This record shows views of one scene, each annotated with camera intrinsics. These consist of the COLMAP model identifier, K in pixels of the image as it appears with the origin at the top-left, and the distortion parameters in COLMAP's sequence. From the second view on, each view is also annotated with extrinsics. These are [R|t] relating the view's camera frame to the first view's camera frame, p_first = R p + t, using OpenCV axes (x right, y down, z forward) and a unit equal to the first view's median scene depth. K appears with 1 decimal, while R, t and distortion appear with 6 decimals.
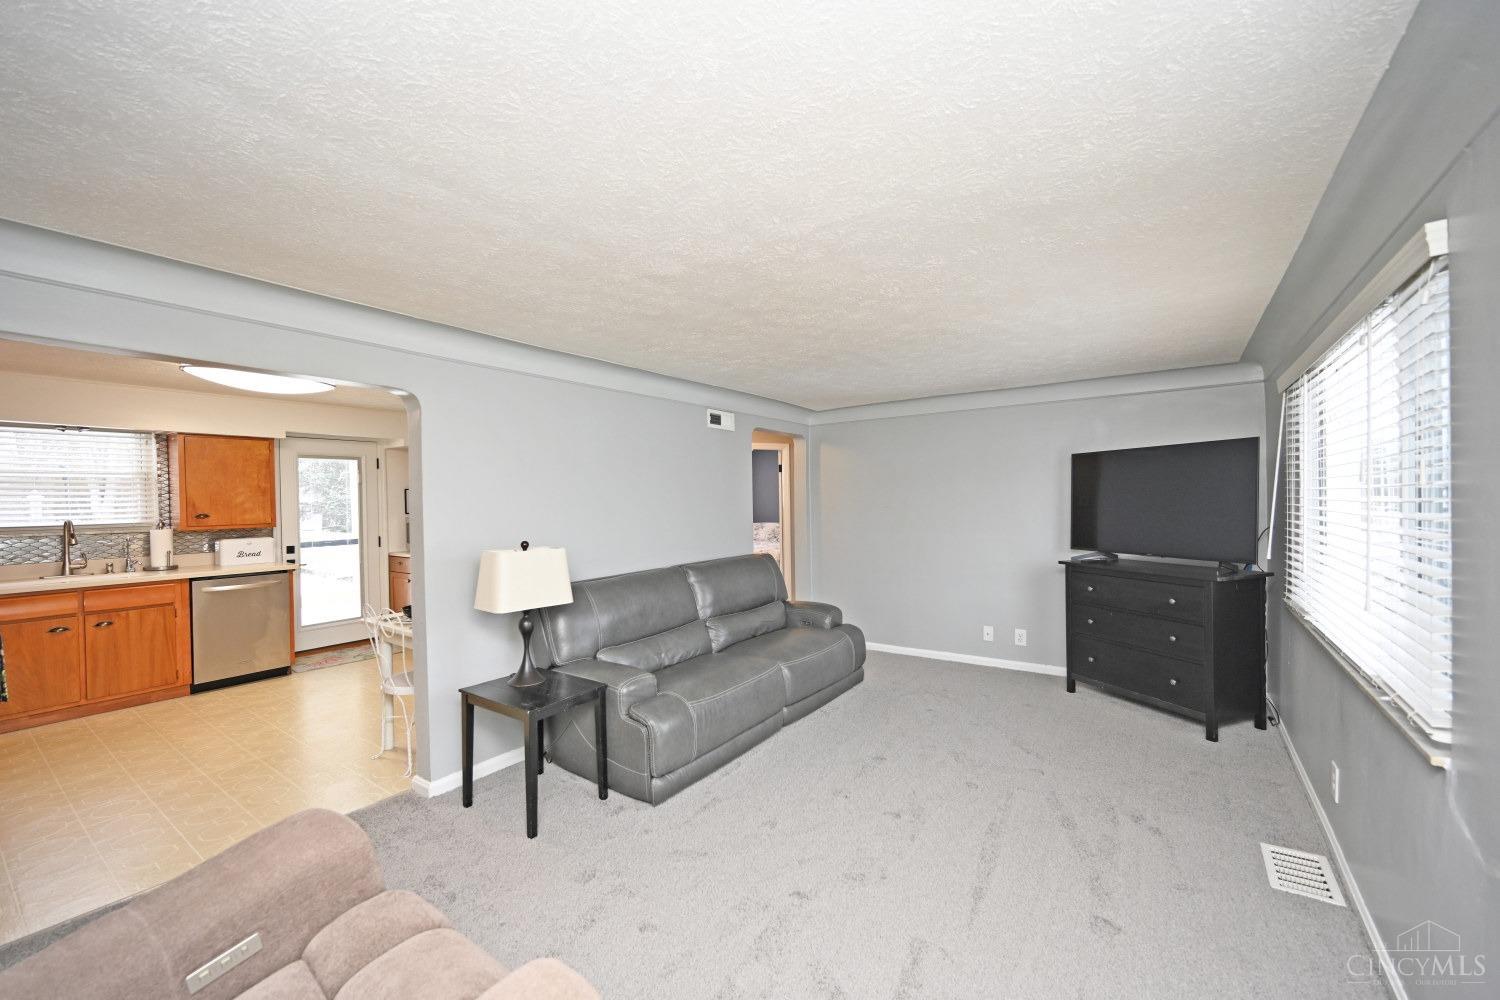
lens RADIAL K [[599.7, 0, 751.6], [0, 599.7, 502.5], [0, 0, 1]] dist [-0.001948, -0.000436]
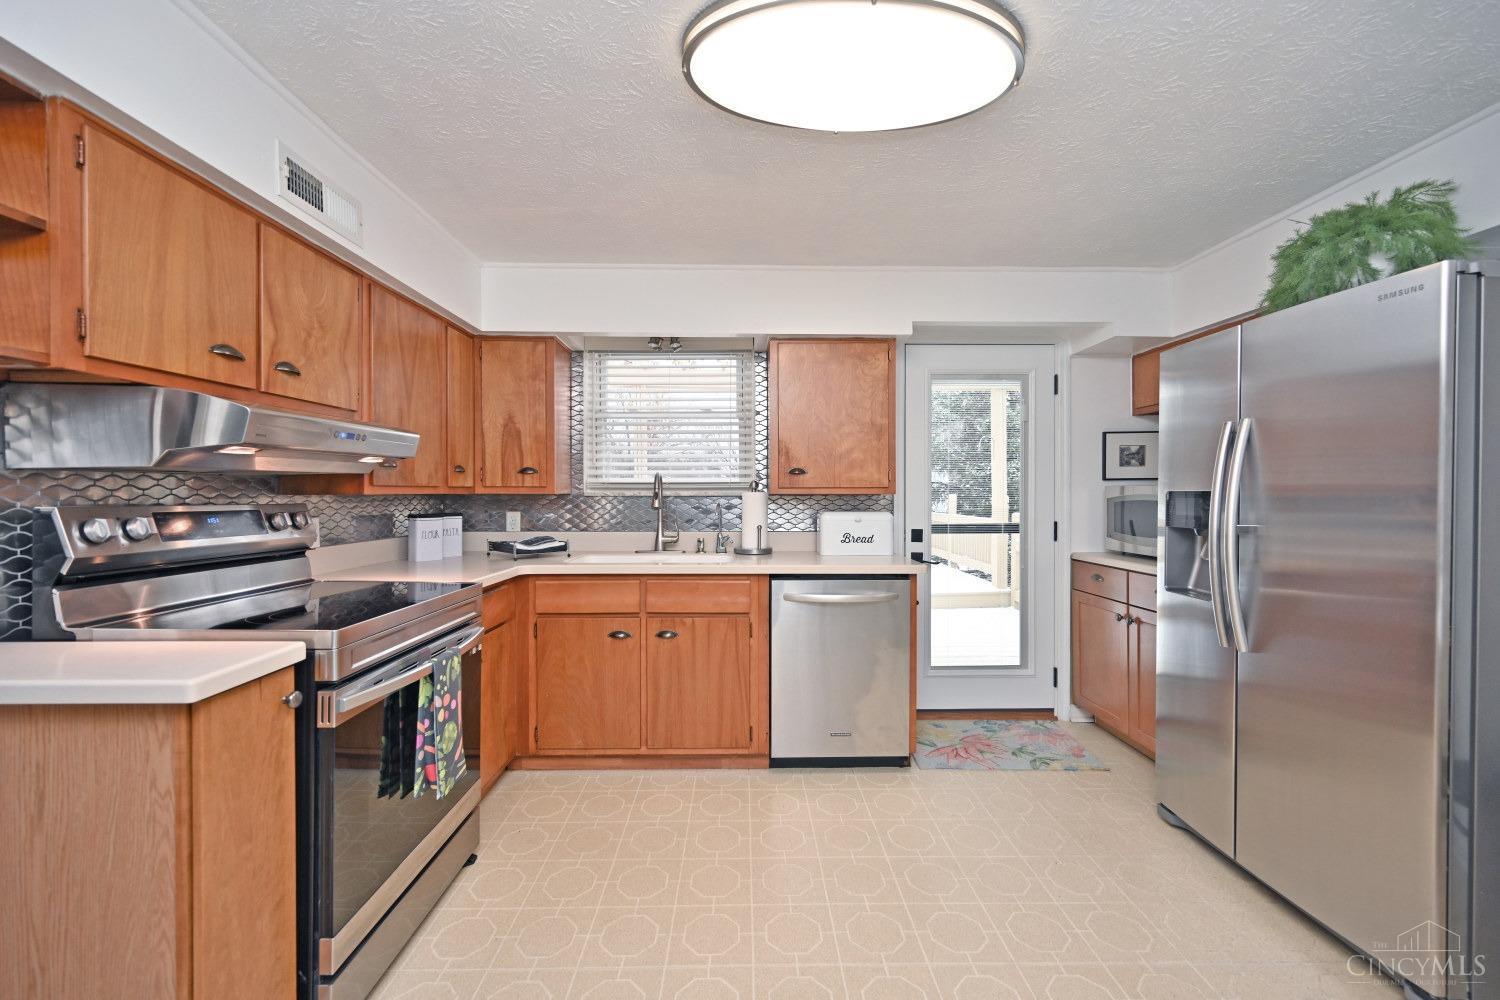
lens RADIAL K [[599.7, 0, 751.6], [0, 599.7, 502.5], [0, 0, 1]] dist [-0.001948, -0.000436]
pose [[0.584995, 0.022271, -0.810731, -0.427675], [-0.014030, 0.999751, 0.017340, 0.042255], [0.810916, 0.001231, 0.585162, 0.576840]]
